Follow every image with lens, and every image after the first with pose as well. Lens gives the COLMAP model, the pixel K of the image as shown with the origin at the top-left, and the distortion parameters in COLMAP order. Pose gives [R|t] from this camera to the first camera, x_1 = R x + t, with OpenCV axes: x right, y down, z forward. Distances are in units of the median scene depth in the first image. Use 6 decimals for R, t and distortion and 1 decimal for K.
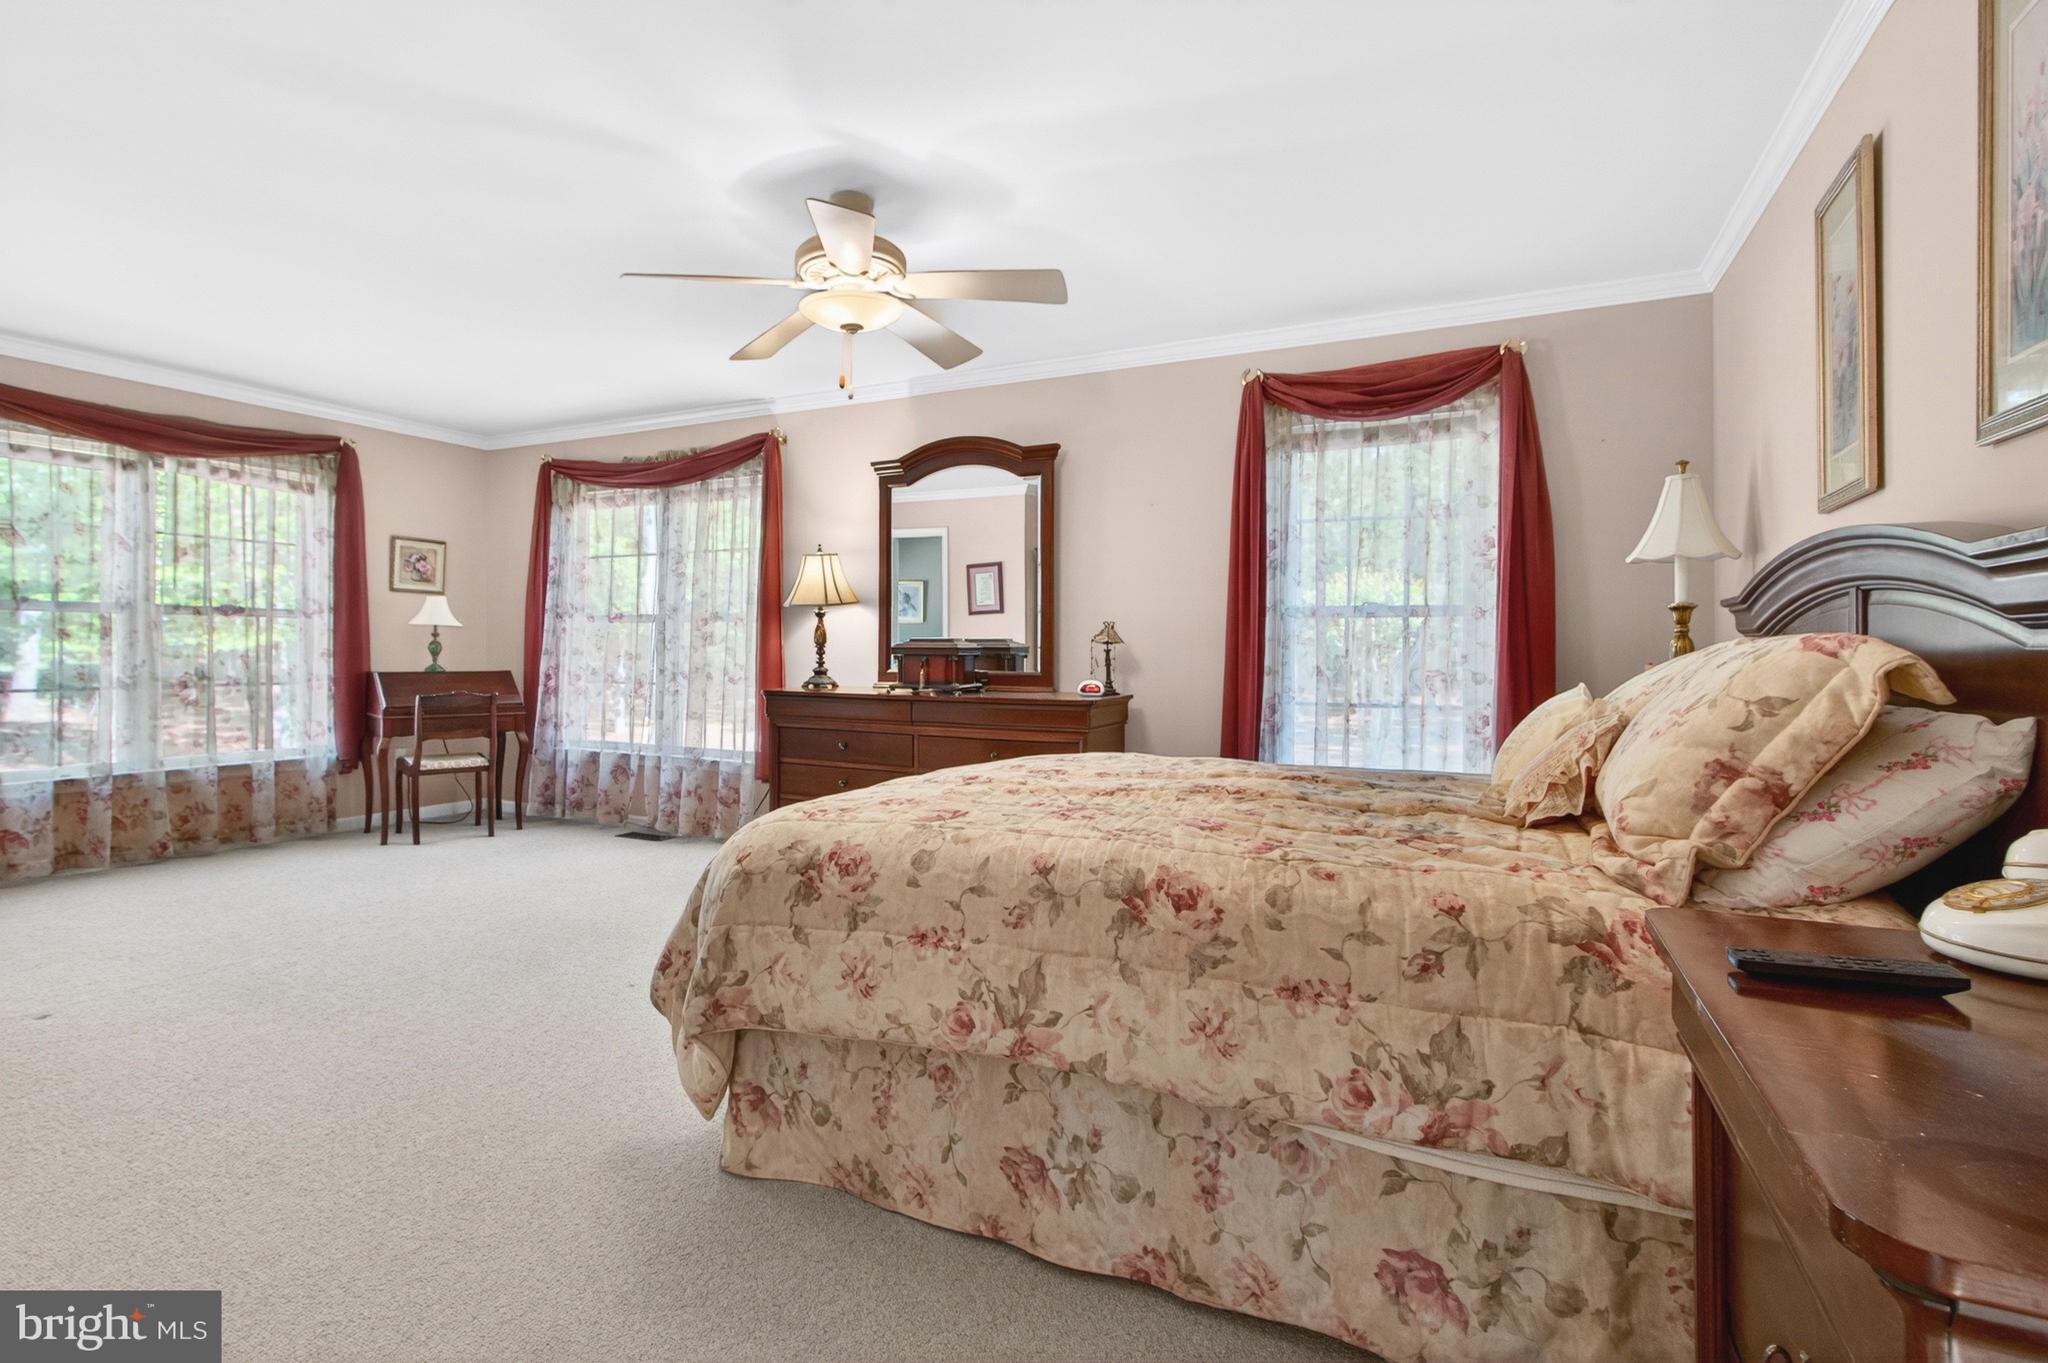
lens RADIAL K [[976.3, 0, 994.5], [0, 976.3, 650.9], [0, 0, 1]] dist [-0.014456, 0.019239]
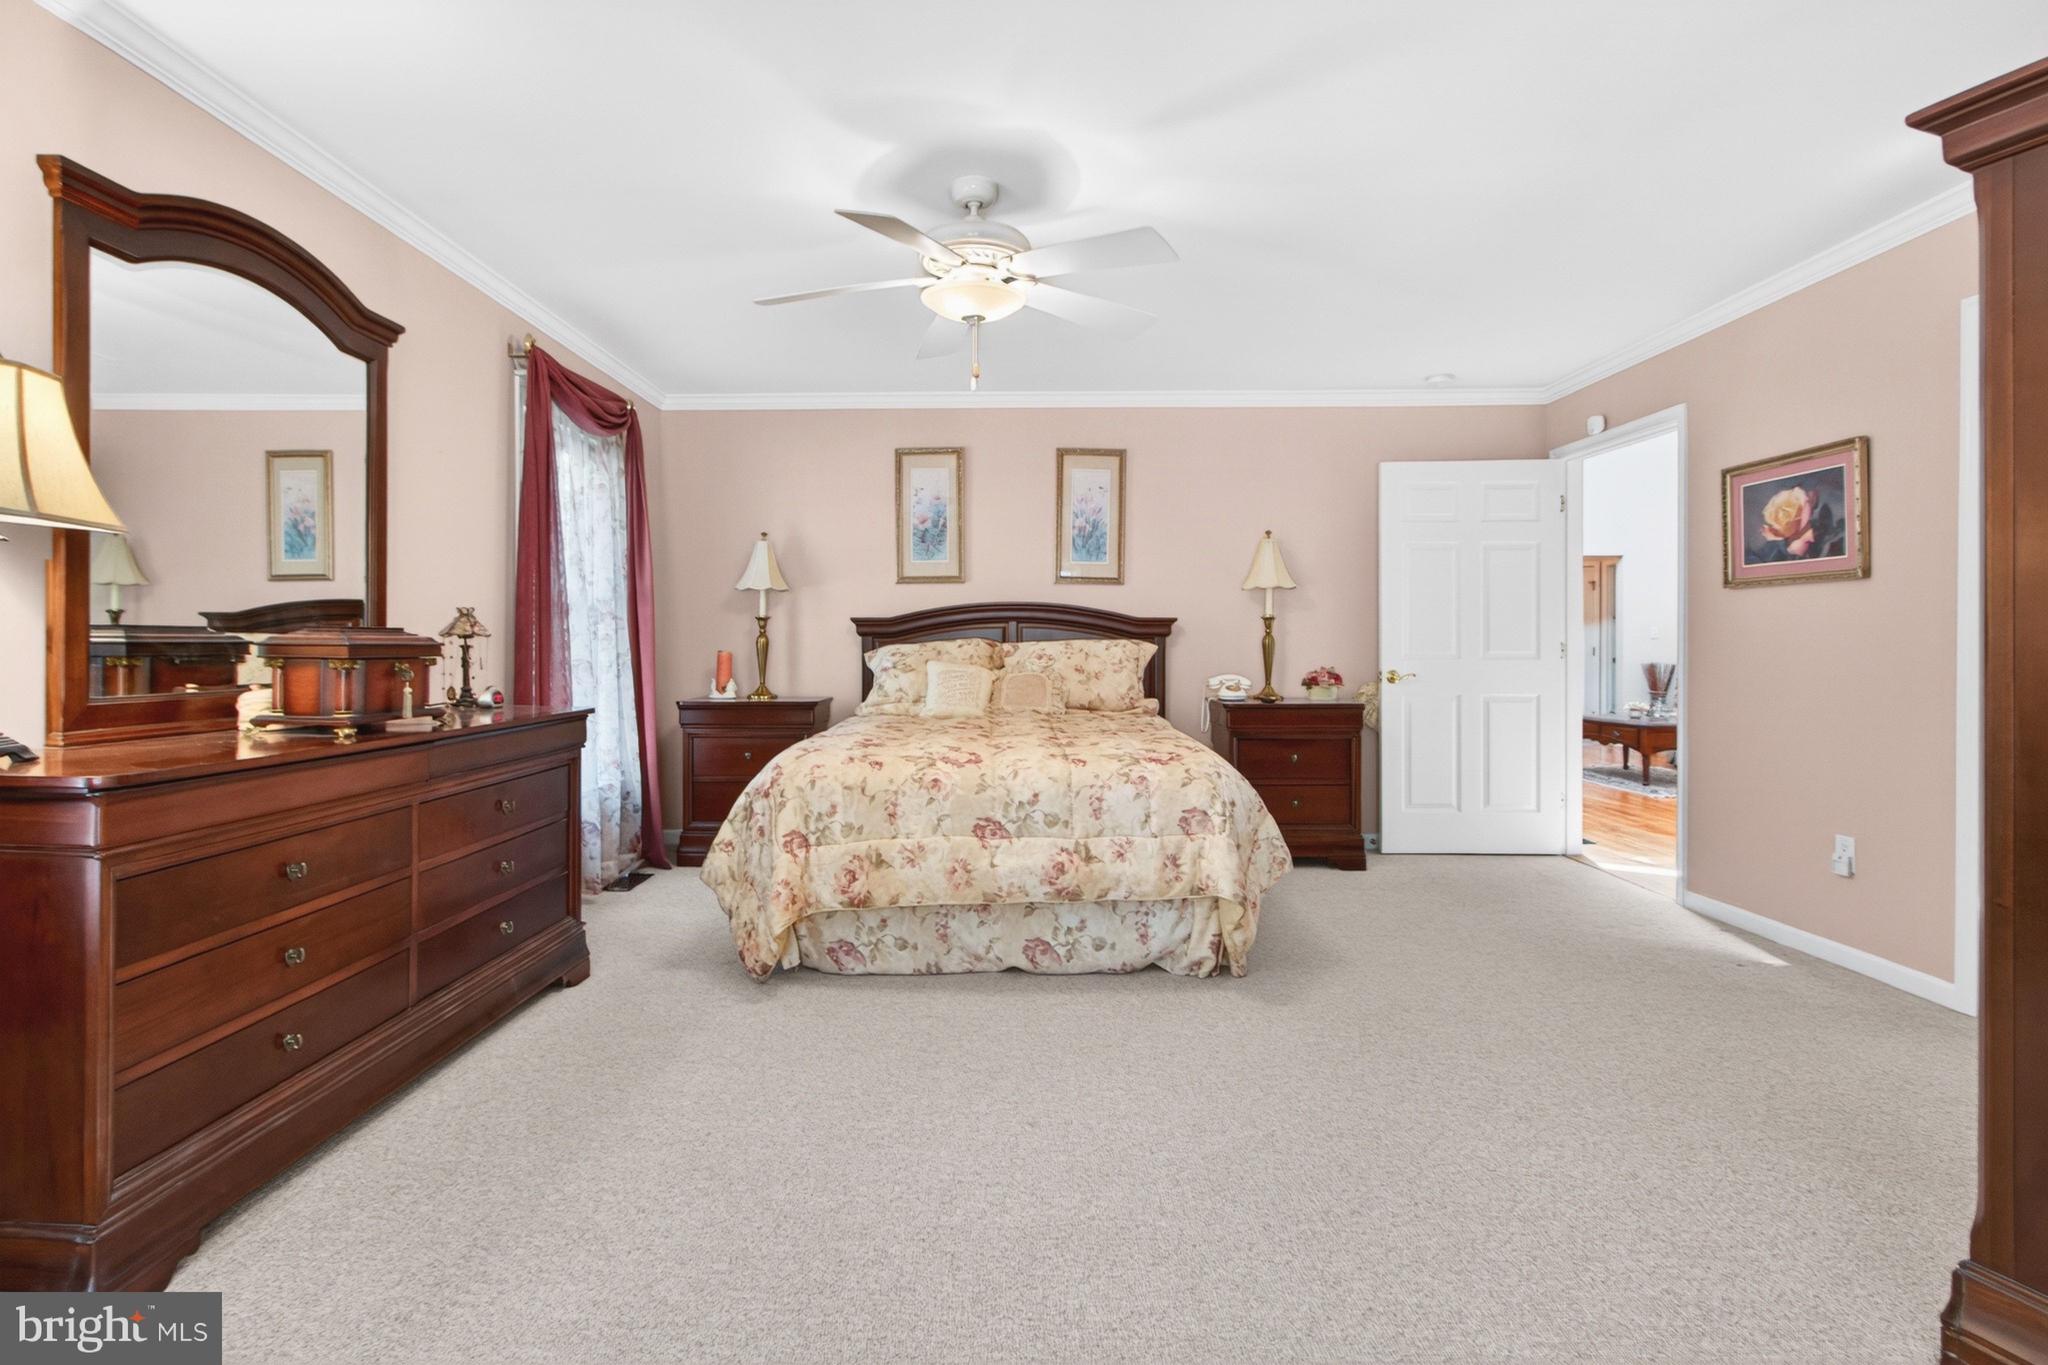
lens RADIAL K [[976.3, 0, 994.5], [0, 976.3, 651.9], [0, 0, 1]] dist [-0.014456, 0.019239]
pose [[-0.418849, -0.014003, 0.907948, -1.620590], [-0.002237, 0.999894, 0.014389, -0.017951], [-0.908053, 0.003995, -0.418836, 2.146107]]
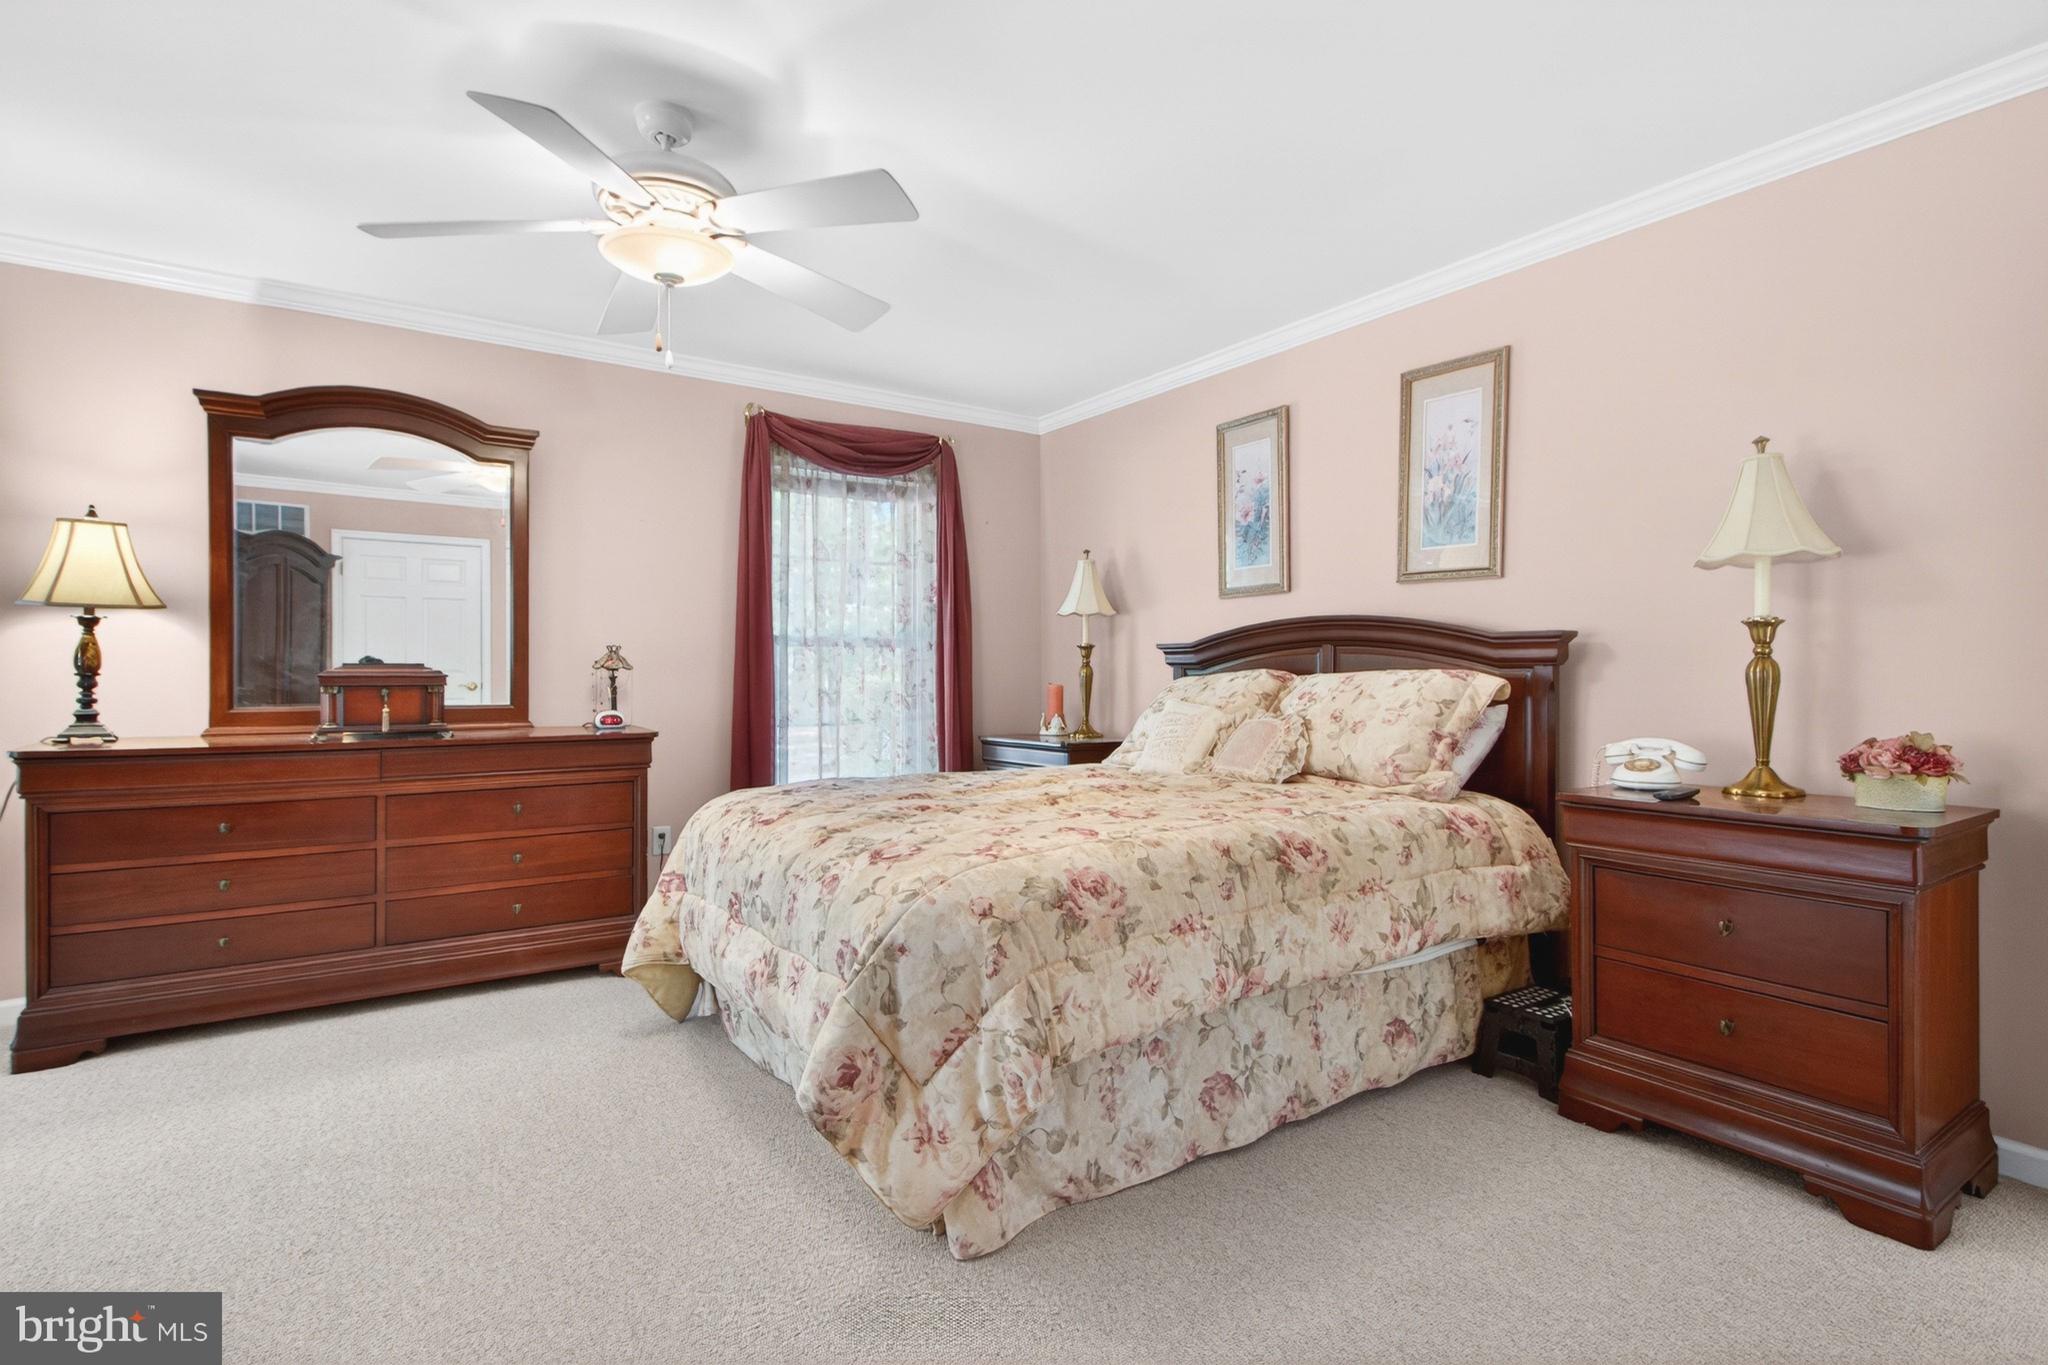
lens RADIAL K [[984.6, 0, 1005.0], [0, 984.6, 680.8], [0, 0, 1]] dist [0.001278, 0.000499]
pose [[0.496792, -0.012554, 0.867779, -1.108702], [0.002822, 0.999913, 0.012851, -0.018077], [-0.867865, -0.003935, 0.496784, 0.548064]]
